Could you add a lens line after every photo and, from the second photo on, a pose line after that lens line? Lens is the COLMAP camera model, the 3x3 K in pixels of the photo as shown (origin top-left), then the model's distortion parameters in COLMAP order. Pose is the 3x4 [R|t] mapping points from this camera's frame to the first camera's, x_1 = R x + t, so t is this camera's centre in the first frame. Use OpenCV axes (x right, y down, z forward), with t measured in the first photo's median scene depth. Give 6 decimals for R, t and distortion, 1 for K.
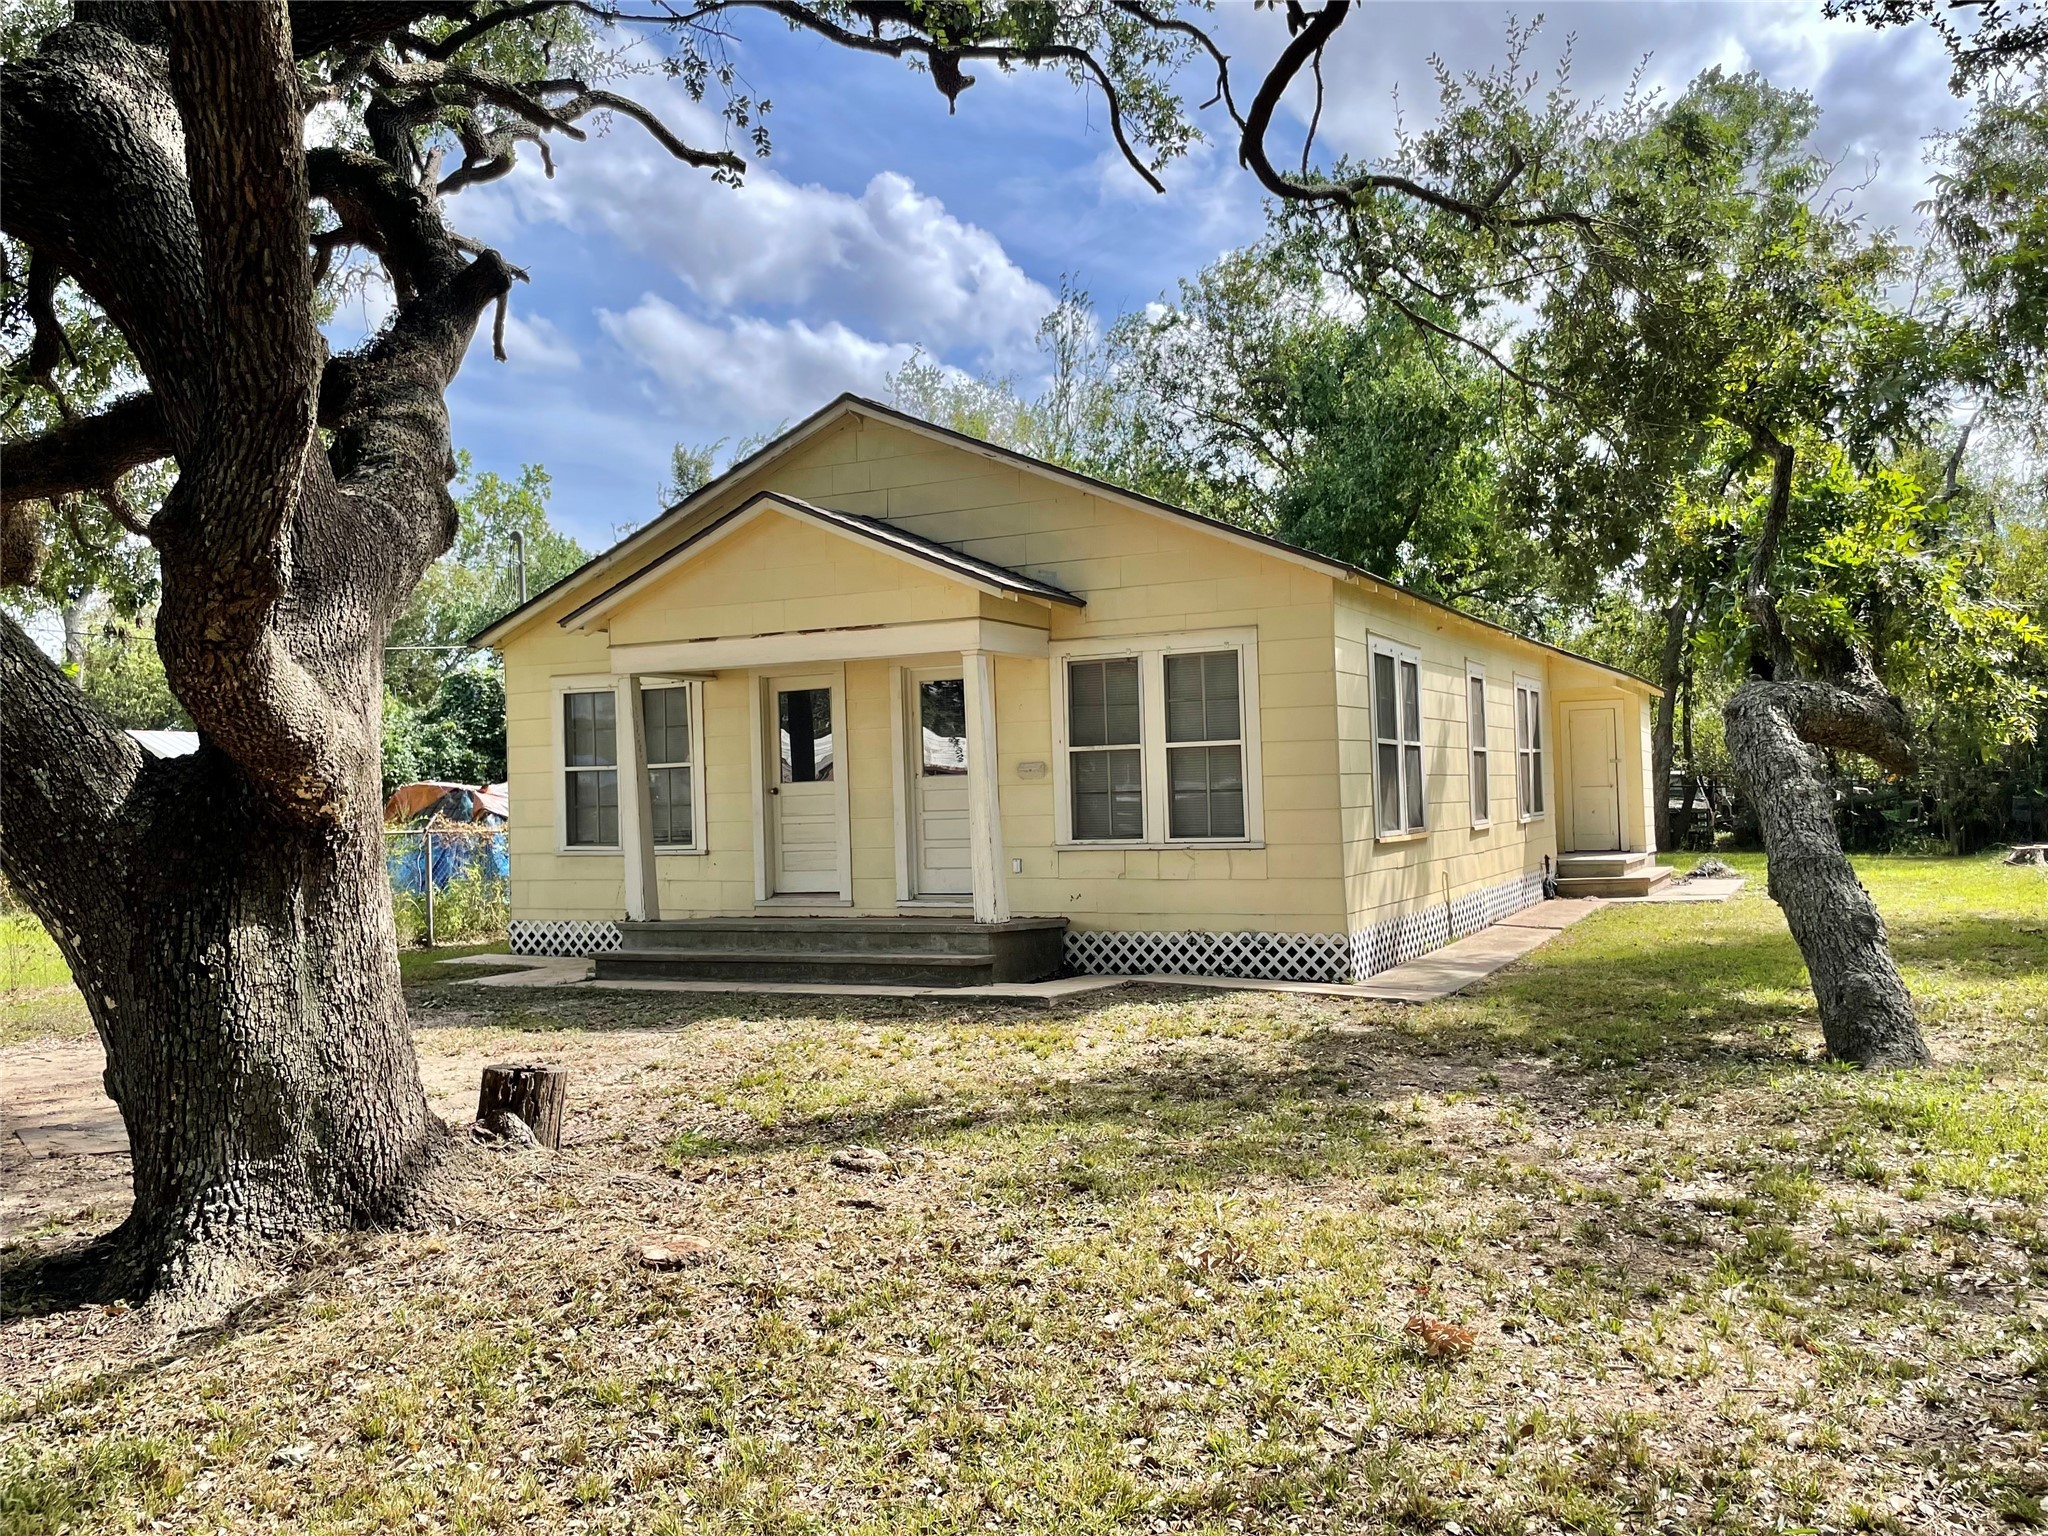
lens RADIAL K [[1790.3, 0, 1024.0], [0, 1790.3, 768.0], [0, 0, 1]] dist [0.065745, 0.001344]
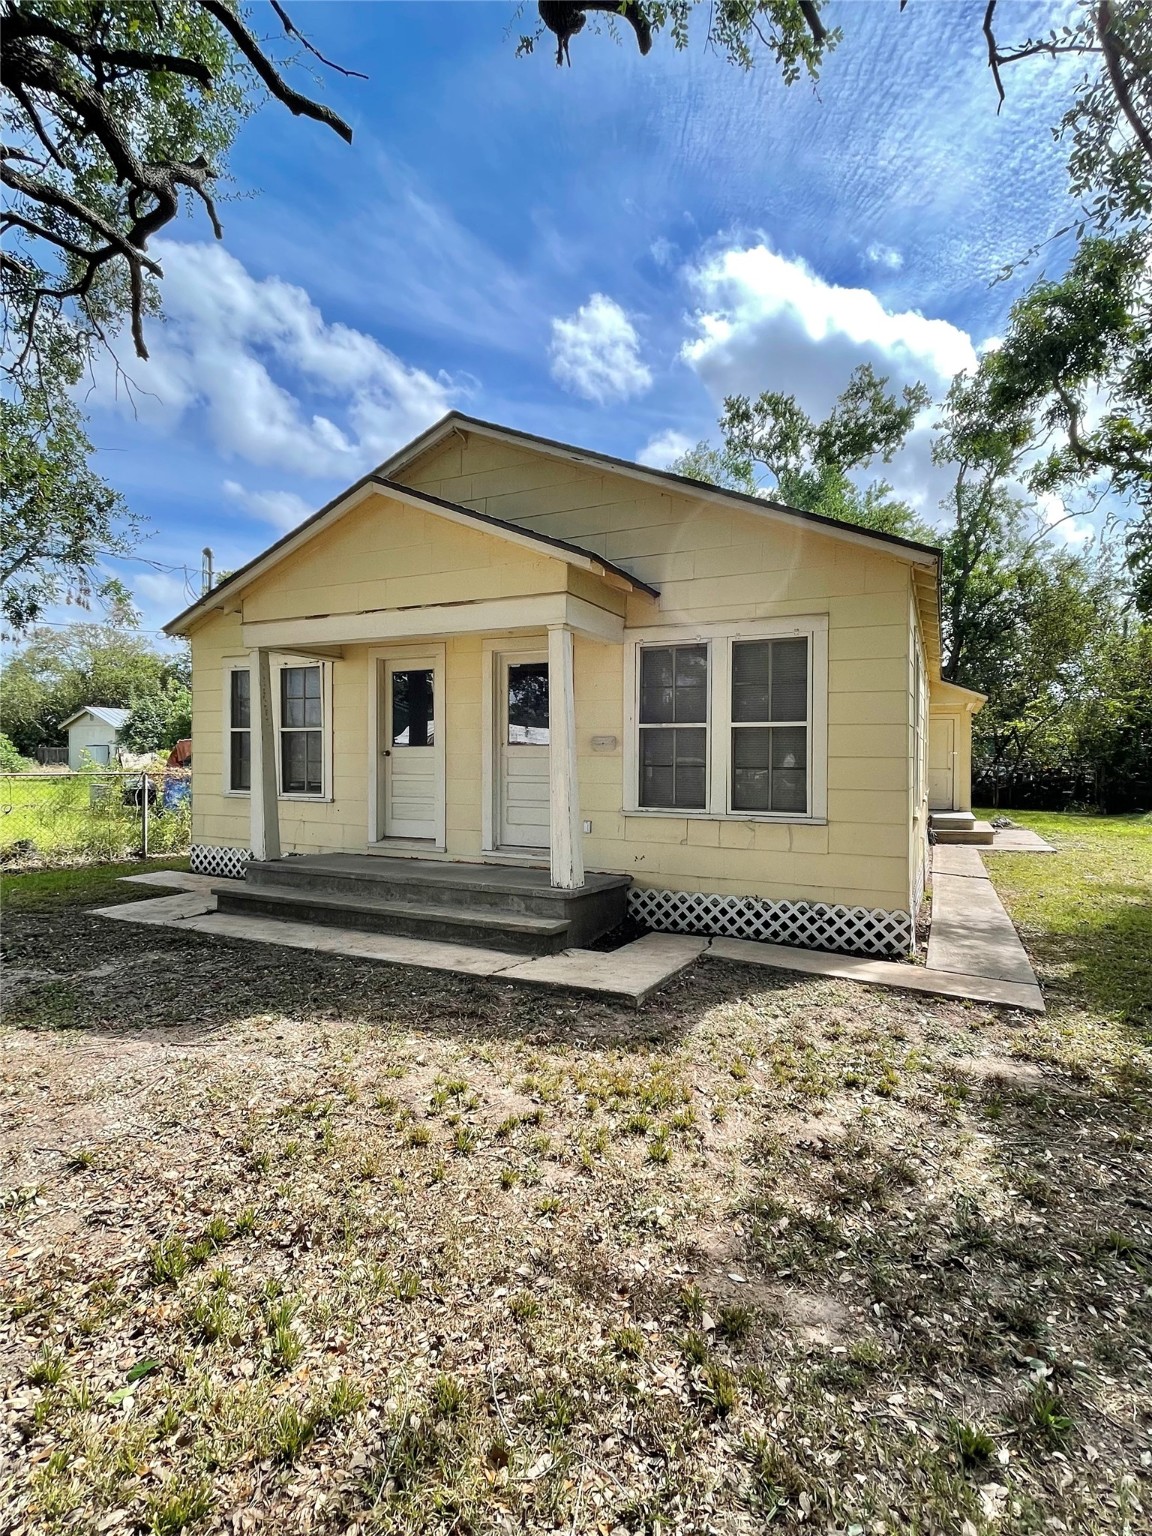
lens RADIAL K [[768.4, 0, 576.0], [0, 768.4, 768.0], [0, 0, 1]] dist [-0.001070, -0.000200]
pose [[0.999052, 0.037246, 0.022540, -0.024184], [-0.037817, 0.998960, 0.025482, 0.005147], [-0.021567, -0.026311, 0.999421, 0.525990]]
